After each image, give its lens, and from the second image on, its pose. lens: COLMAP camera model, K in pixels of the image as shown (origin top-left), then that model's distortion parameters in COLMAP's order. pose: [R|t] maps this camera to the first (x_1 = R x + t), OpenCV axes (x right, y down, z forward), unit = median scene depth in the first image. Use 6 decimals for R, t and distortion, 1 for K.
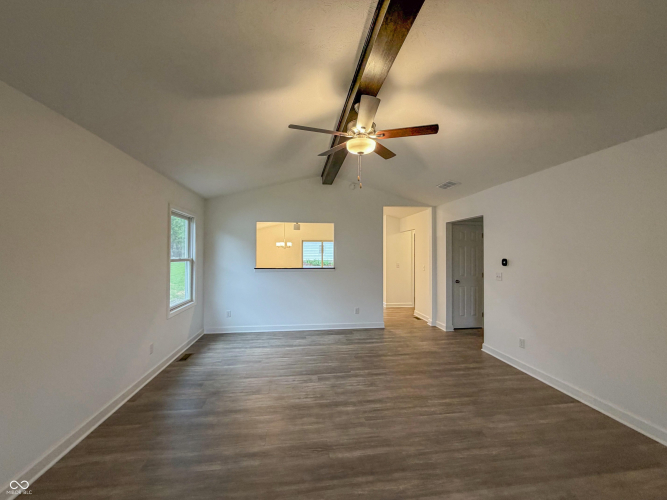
lens RADIAL K [[266.4, 0, 332.0], [0, 266.4, 249.8], [0, 0, 1]] dist [-0.000807, -0.000090]
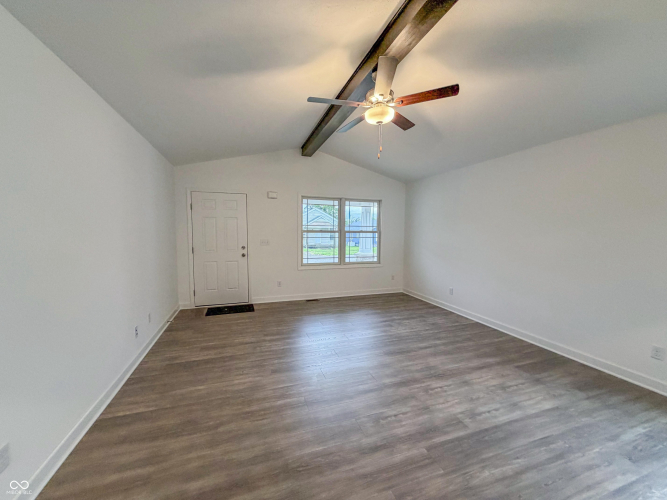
lens RADIAL K [[266.4, 0, 332.0], [0, 266.4, 249.8], [0, 0, 1]] dist [-0.000807, -0.000090]
pose [[-0.982053, 0.002431, -0.188590, 0.410835], [-0.008699, 0.998269, 0.058168, 0.050786], [0.188405, 0.058765, -0.980332, 1.721471]]
